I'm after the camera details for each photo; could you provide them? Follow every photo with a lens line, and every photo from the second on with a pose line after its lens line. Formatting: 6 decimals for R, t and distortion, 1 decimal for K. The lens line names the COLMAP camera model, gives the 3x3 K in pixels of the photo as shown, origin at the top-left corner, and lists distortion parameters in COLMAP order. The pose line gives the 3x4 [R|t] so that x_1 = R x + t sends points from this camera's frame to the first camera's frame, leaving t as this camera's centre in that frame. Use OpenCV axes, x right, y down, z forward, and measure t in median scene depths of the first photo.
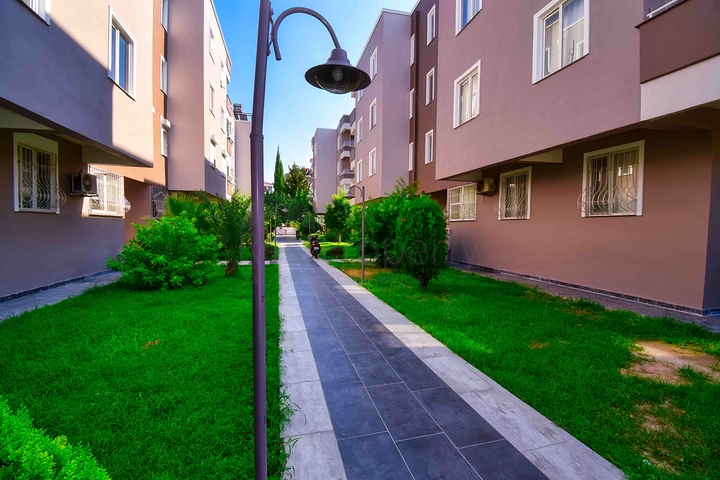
lens RADIAL K [[316.9, 0, 360.0], [0, 316.9, 240.0], [0, 0, 1]] dist [-0.019518, -0.000140]
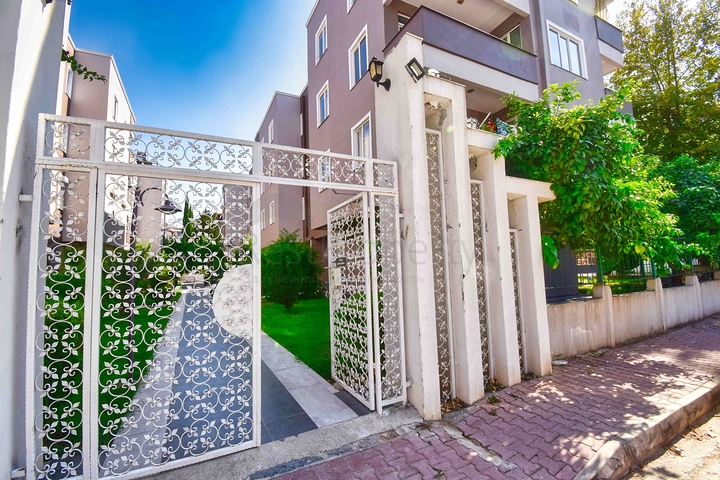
lens RADIAL K [[316.9, 0, 360.0], [0, 316.9, 240.0], [0, 0, 1]] dist [-0.019518, -0.000140]
pose [[0.970124, -0.018258, 0.241921, 0.101860], [0.050832, 0.990328, -0.129100, 0.023161], [-0.237224, 0.137540, 0.961669, -0.230638]]
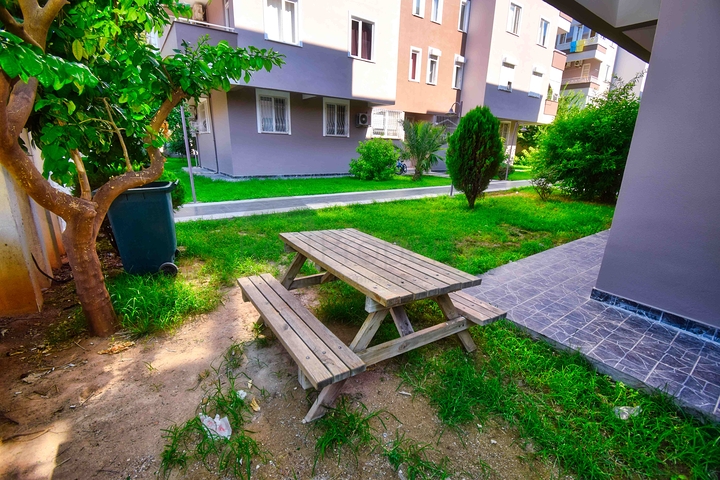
lens RADIAL K [[316.9, 0, 360.0], [0, 316.9, 240.0], [0, 0, 1]] dist [-0.019518, -0.000140]
pose [[0.361722, 0.269097, -0.892605, 0.486225], [-0.066085, 0.962430, 0.263366, 0.003702], [0.929941, -0.036277, 0.365915, 0.156839]]
